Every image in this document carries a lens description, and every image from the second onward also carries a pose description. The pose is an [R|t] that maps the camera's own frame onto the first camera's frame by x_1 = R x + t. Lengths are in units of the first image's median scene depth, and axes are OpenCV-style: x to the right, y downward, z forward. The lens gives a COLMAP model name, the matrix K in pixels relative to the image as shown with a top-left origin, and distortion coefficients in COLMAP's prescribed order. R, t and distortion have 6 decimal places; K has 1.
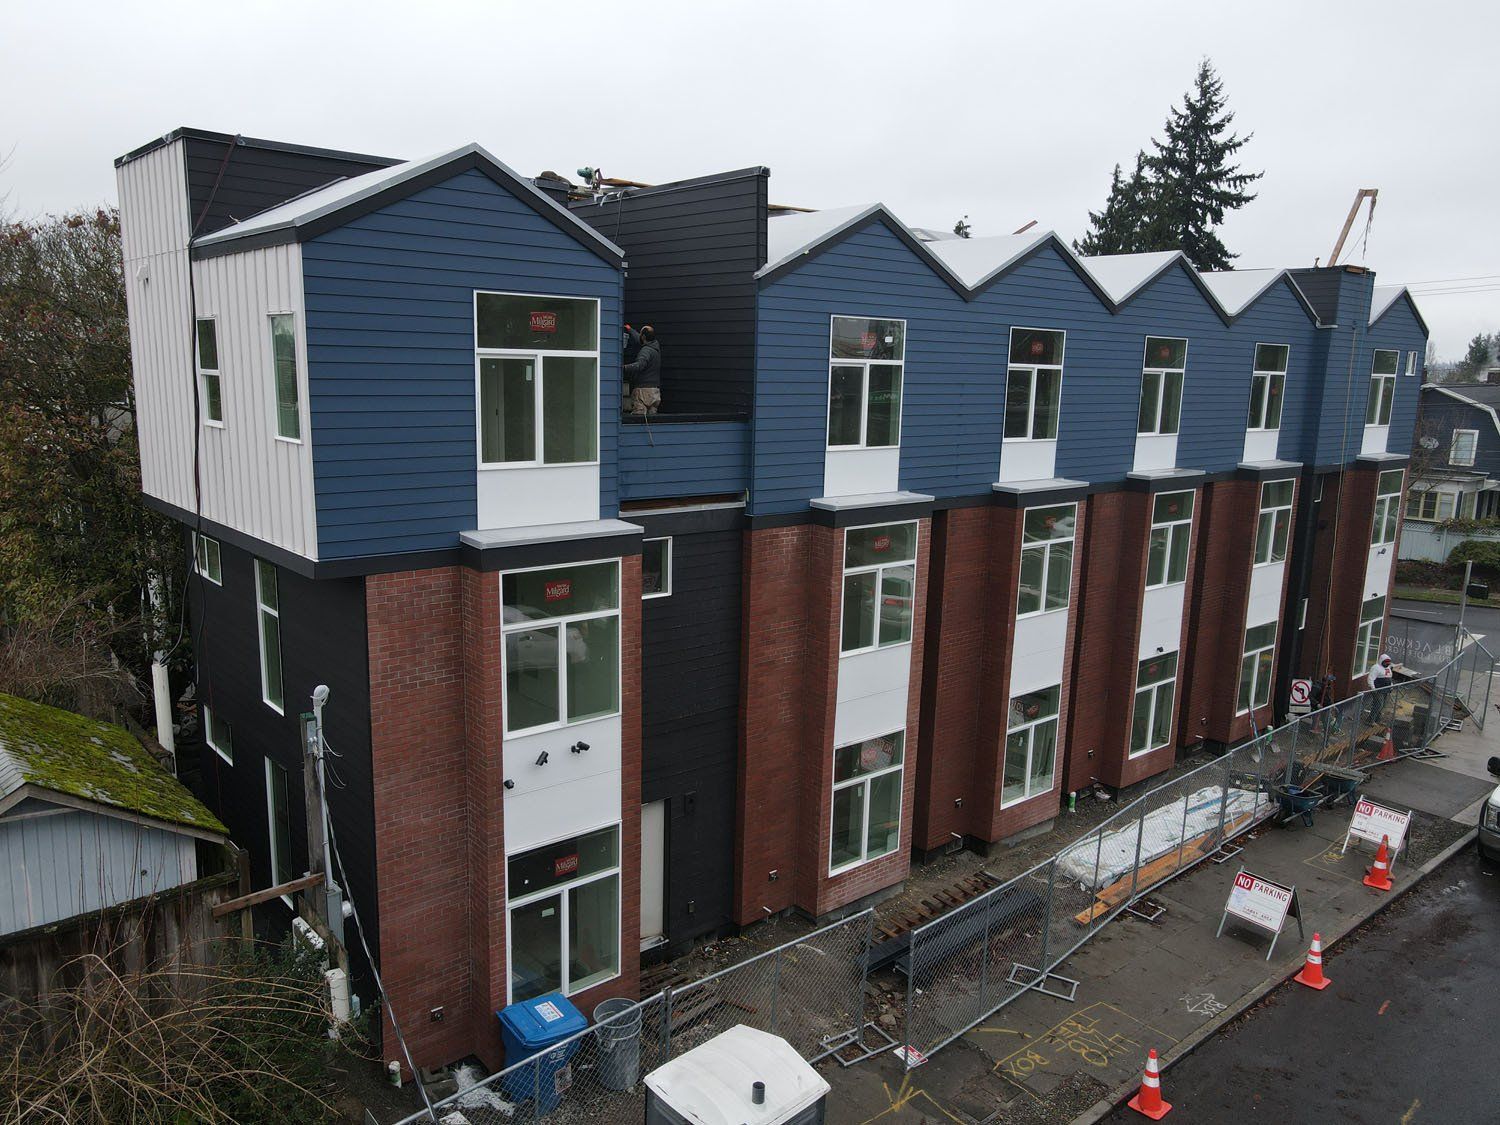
lens RADIAL K [[1099.2, 0, 740.3], [0, 1099.2, 567.0], [0, 0, 1]] dist [0.016918, -0.002943]
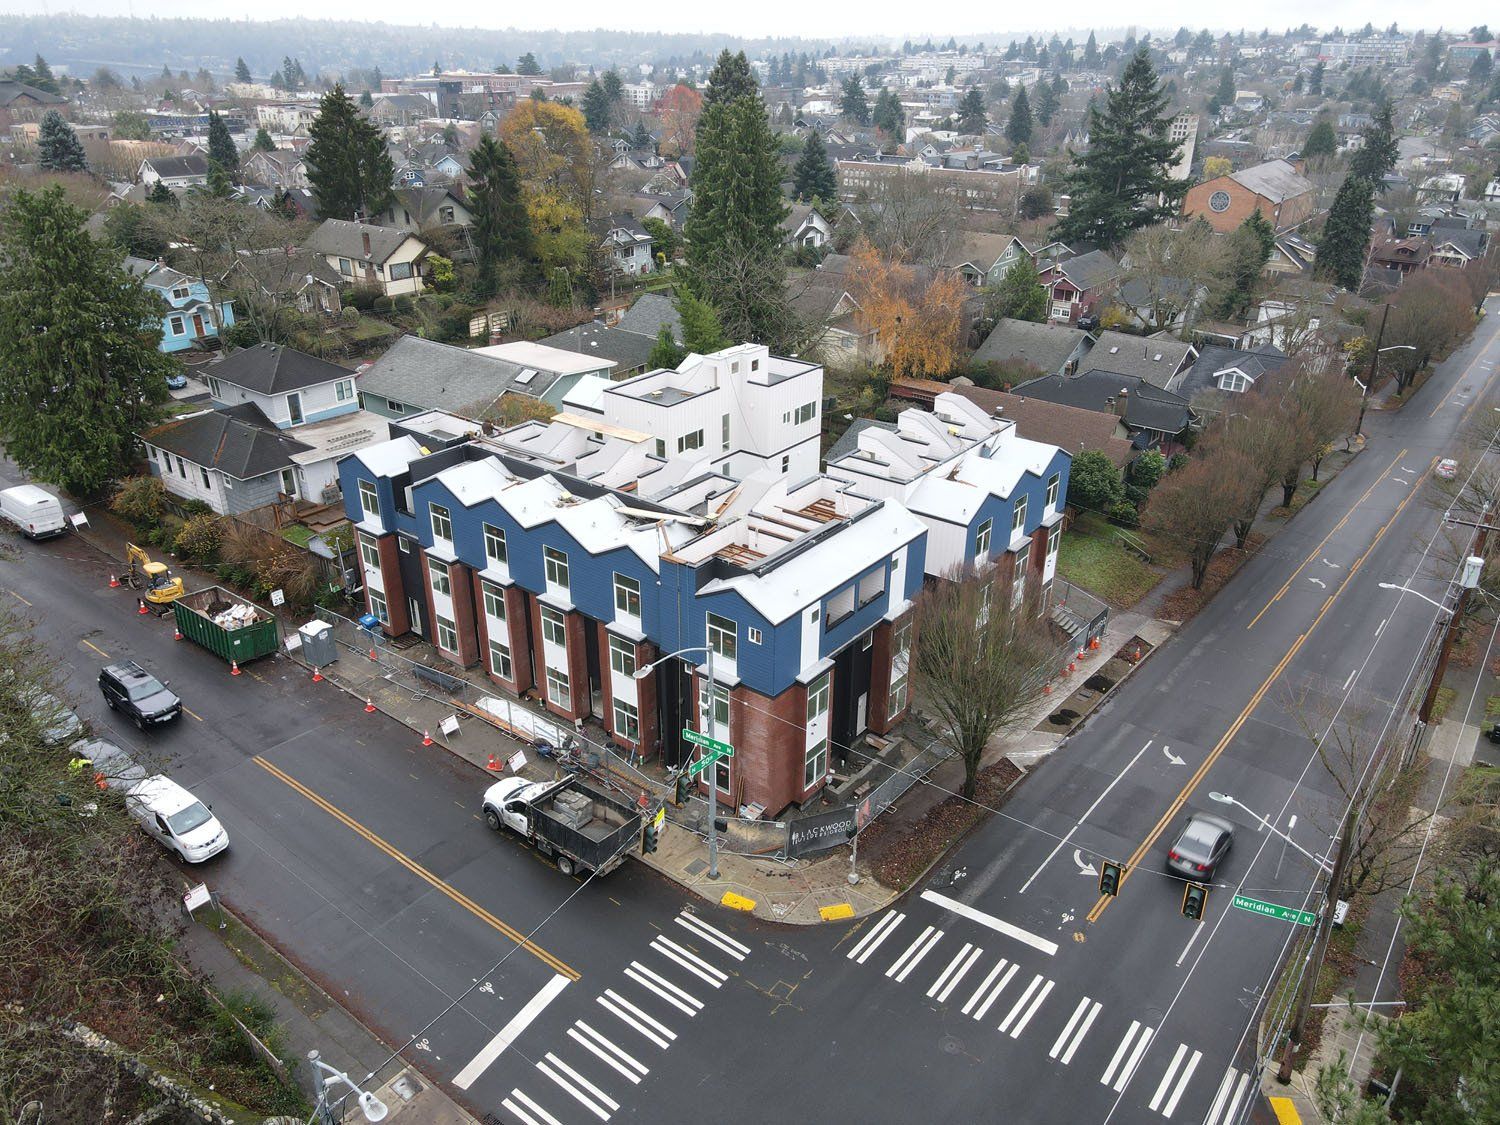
lens RADIAL K [[1099.2, 0, 733.7], [0, 1099.2, 573.9], [0, 0, 1]] dist [0.016918, -0.002943]
pose [[0.193268, 0.408733, -0.891955, 3.472320], [-0.178085, 0.908609, 0.377777, -1.503014], [0.964849, 0.085832, 0.248394, 1.051316]]
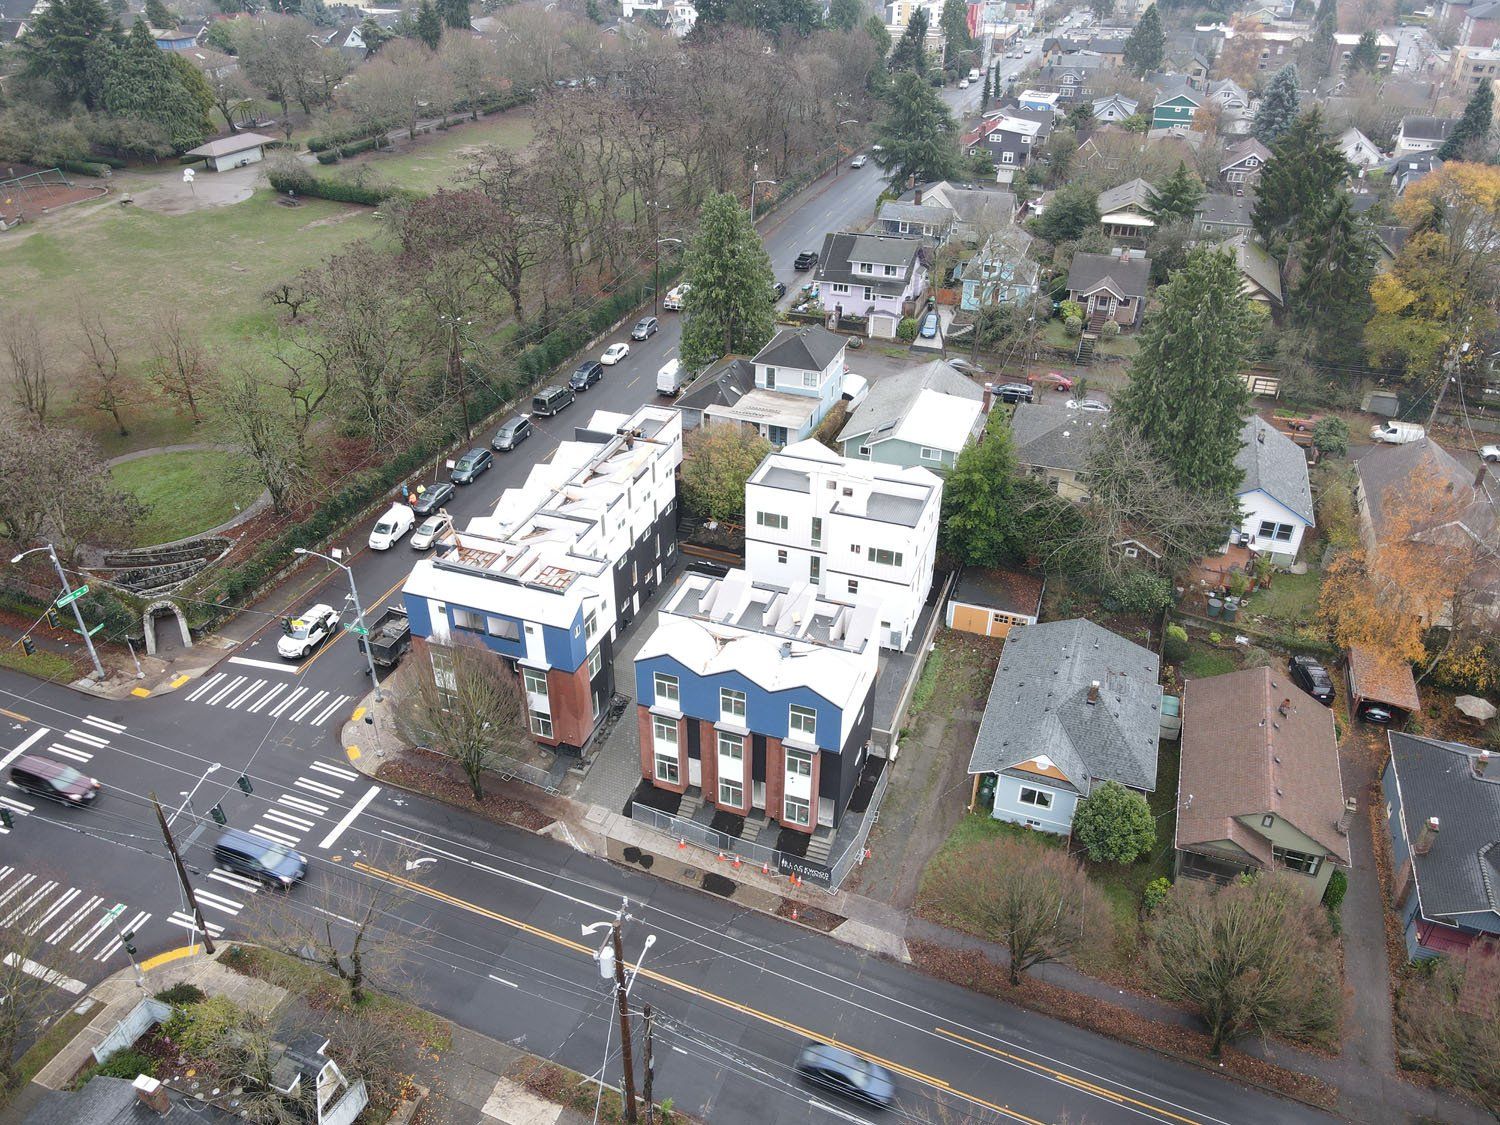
lens RADIAL K [[1099.2, 0, 742.0], [0, 1099.2, 568.1], [0, 0, 1]] dist [0.016918, -0.002943]
pose [[-0.872535, 0.237994, -0.426662, 1.810218], [-0.112680, 0.751743, 0.649759, -3.461902], [0.475379, 0.615014, -0.629105, 5.174699]]
